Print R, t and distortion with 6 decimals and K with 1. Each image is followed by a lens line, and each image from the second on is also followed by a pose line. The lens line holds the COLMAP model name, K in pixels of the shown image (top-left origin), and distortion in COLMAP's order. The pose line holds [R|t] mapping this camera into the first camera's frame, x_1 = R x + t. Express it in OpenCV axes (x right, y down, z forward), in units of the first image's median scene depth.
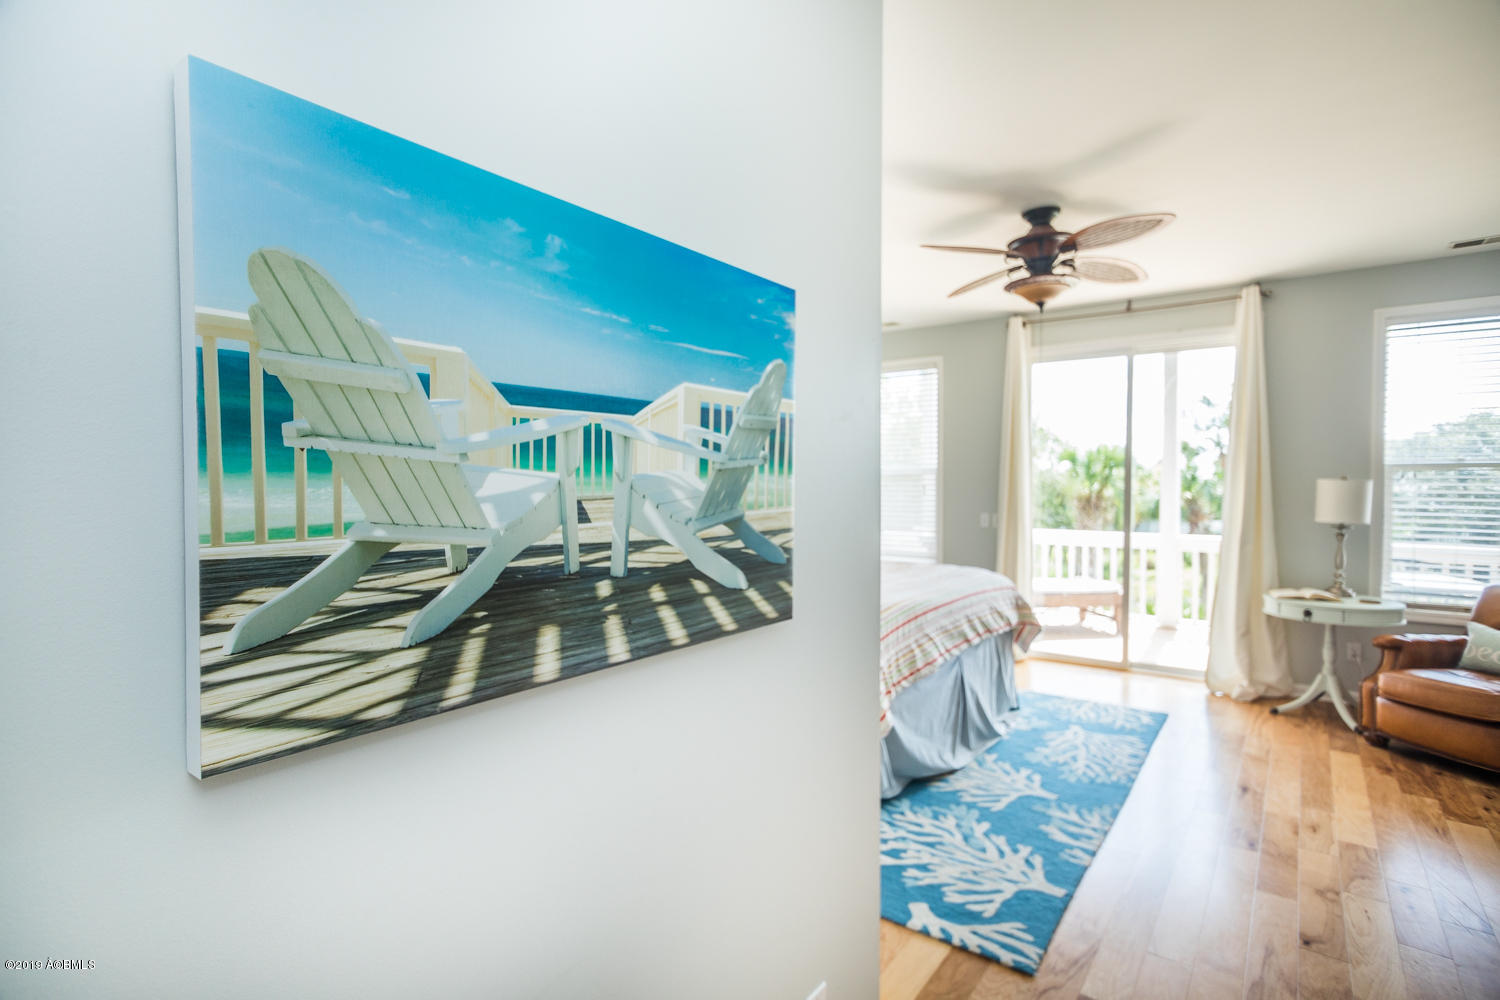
lens RADIAL K [[746.2, 0, 748.7], [0, 746.2, 495.6], [0, 0, 1]] dist [0.001760, 0.001066]
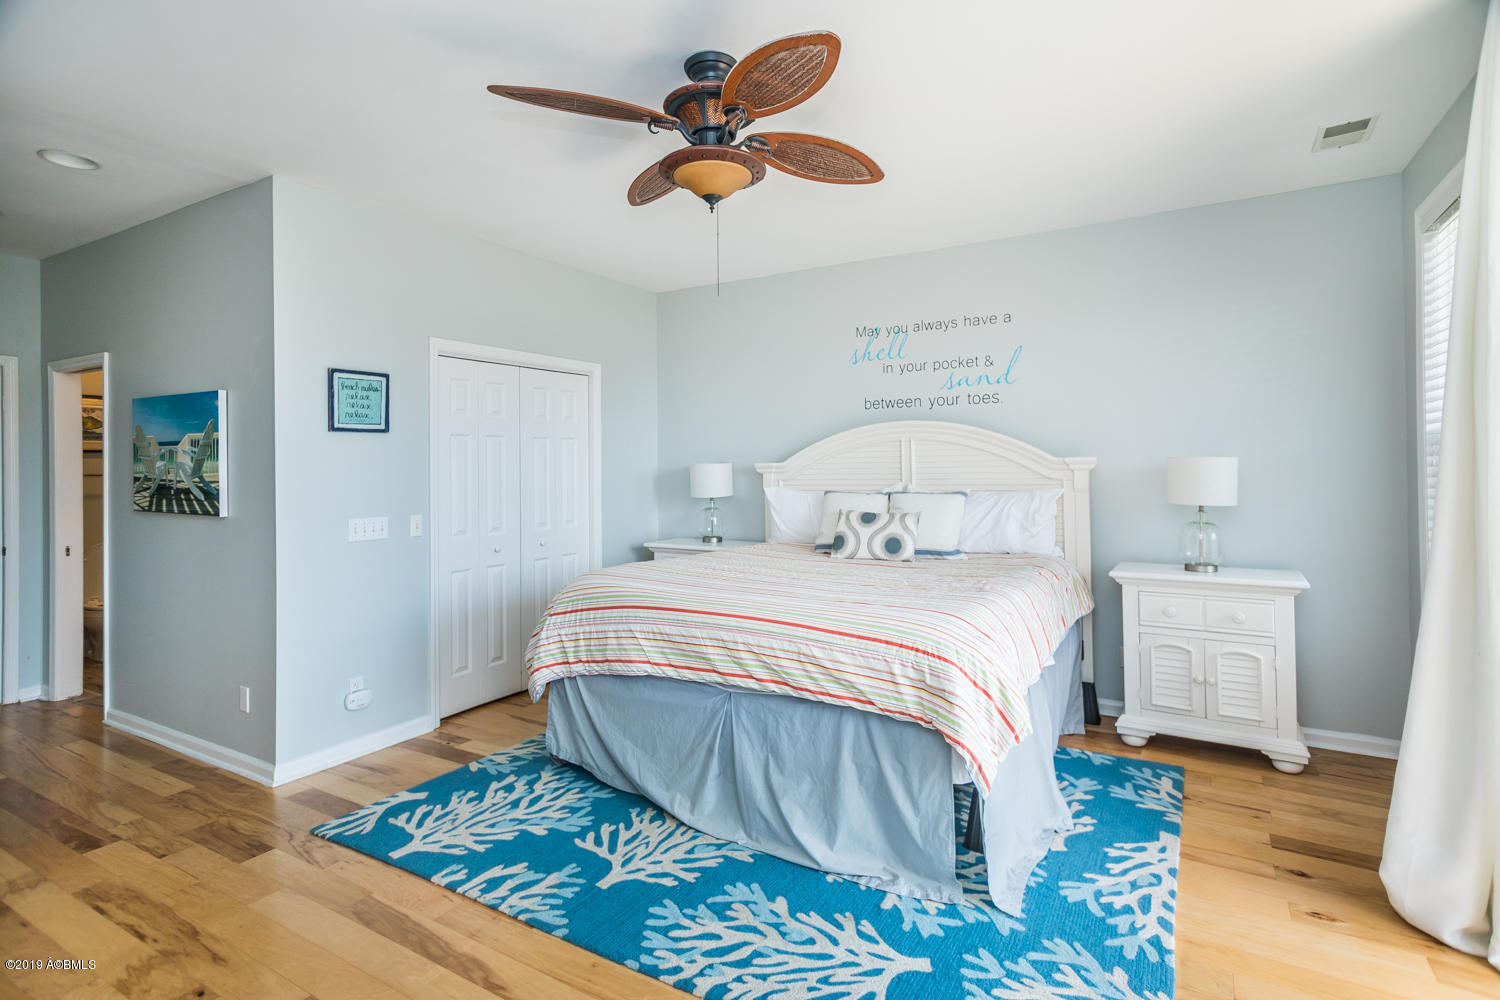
lens RADIAL K [[740.2, 0, 752.3], [0, 740.2, 455.5], [0, 0, 1]] dist [0.011907, 0.000122]
pose [[0.098655, -0.008313, -0.995087, 1.172042], [-0.013541, 0.999861, -0.009696, -0.019464], [0.995030, 0.014431, 0.098528, 1.077171]]
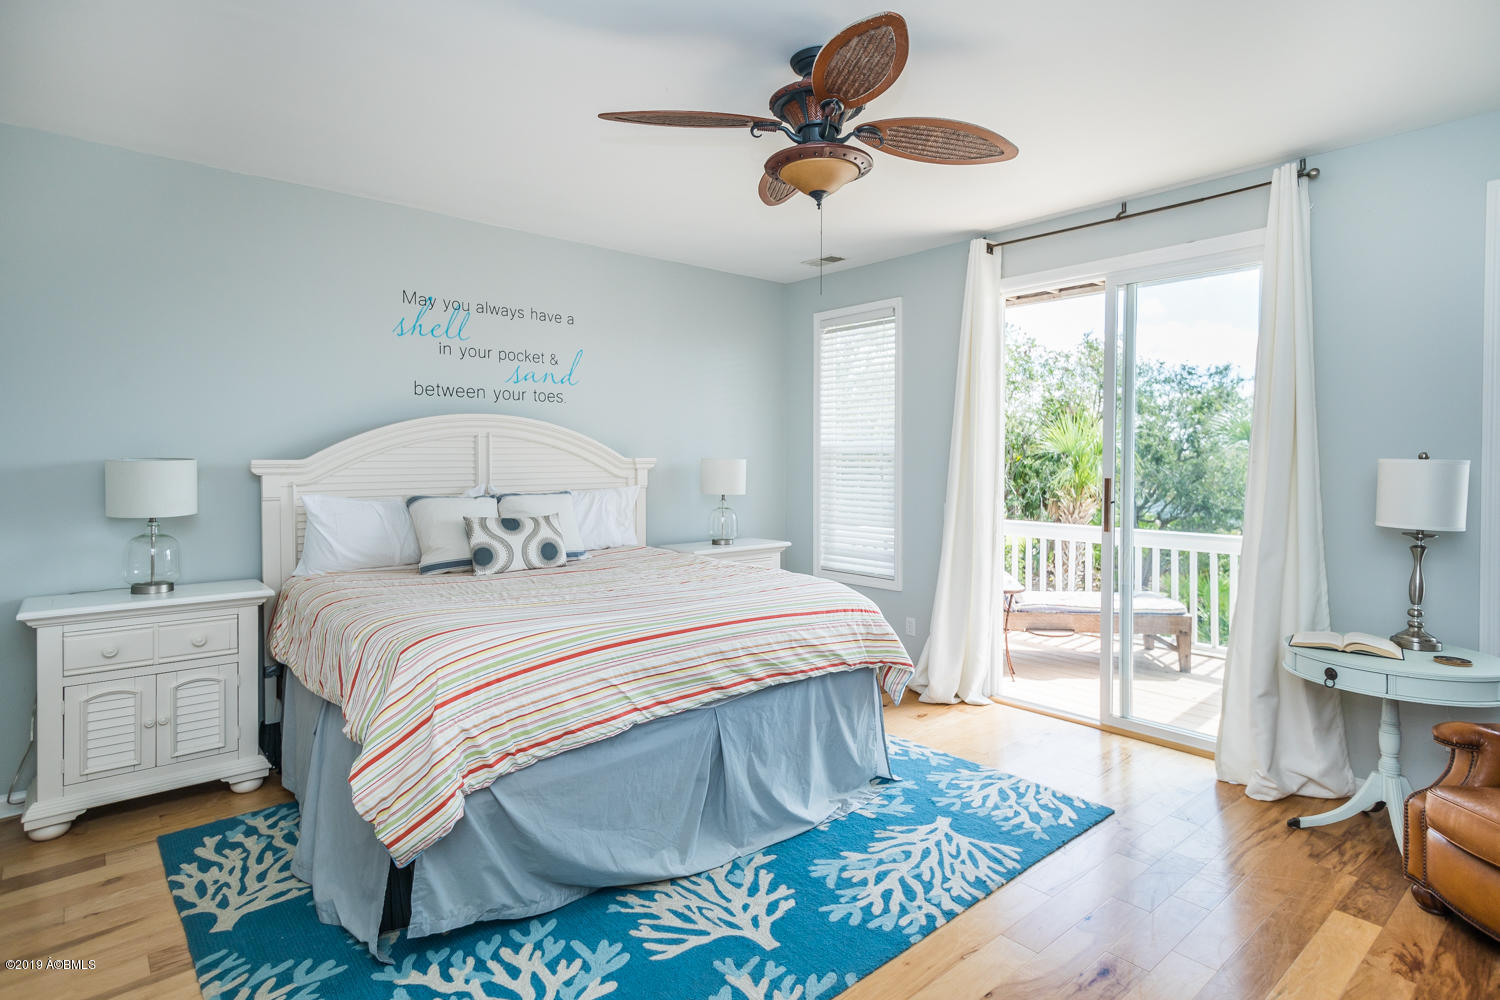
lens RADIAL K [[796.0, 0, 752.9], [0, 796.0, 466.7], [0, 0, 1]] dist [0.008788, -0.000615]
pose [[0.976803, 0.006503, -0.214042, 0.541419], [-0.009494, 0.999871, -0.012947, -0.001553], [0.213930, 0.014679, 0.976739, 0.318415]]
